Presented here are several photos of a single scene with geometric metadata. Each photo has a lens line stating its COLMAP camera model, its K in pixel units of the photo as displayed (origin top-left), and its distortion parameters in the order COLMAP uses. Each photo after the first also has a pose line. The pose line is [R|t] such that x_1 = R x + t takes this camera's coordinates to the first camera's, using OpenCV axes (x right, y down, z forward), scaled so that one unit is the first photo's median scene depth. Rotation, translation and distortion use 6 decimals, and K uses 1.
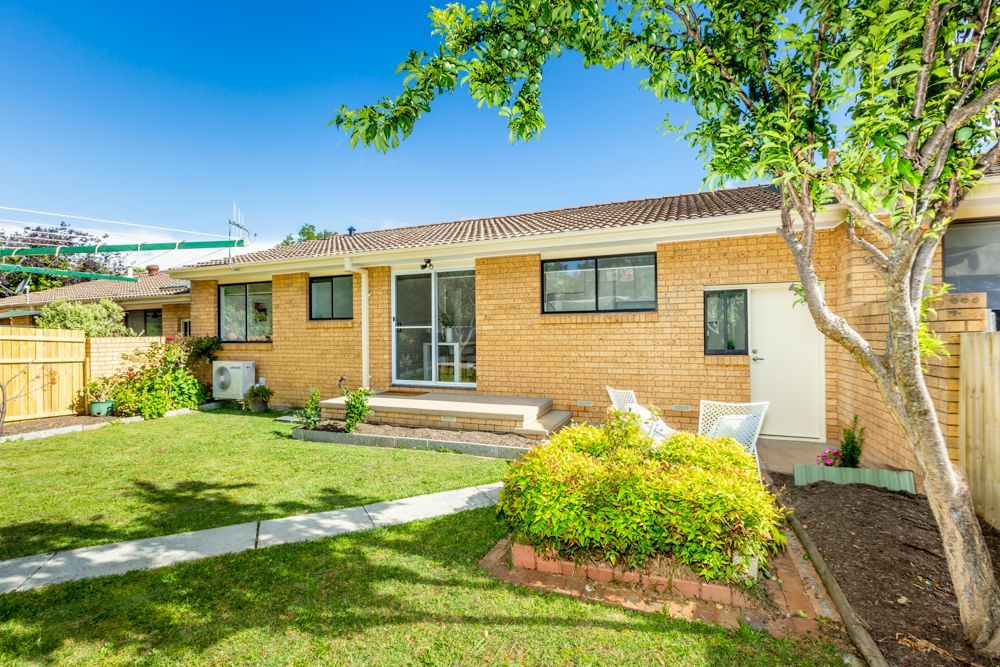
lens RADIAL K [[444.7, 0, 500.0], [0, 444.7, 333.5], [0, 0, 1]] dist [-0.002293, 0.000014]
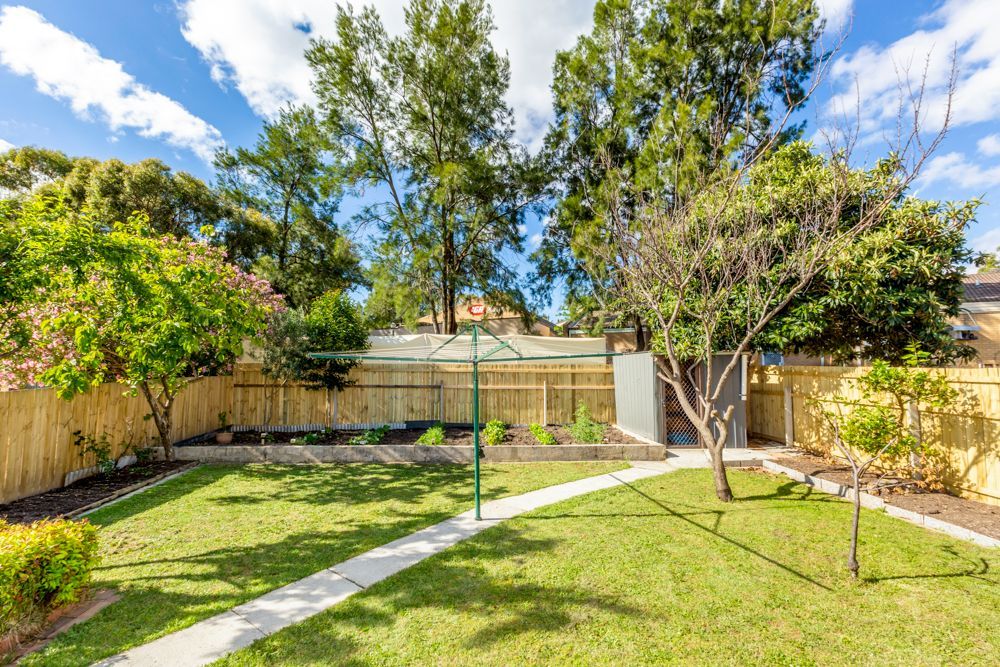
lens RADIAL K [[444.7, 0, 500.0], [0, 444.7, 333.5], [0, 0, 1]] dist [-0.002293, 0.000014]
pose [[-0.895373, -0.013736, -0.445105, -0.377263], [0.020929, 0.997122, -0.072873, -0.113000], [0.444825, -0.074565, -0.892508, 2.329901]]
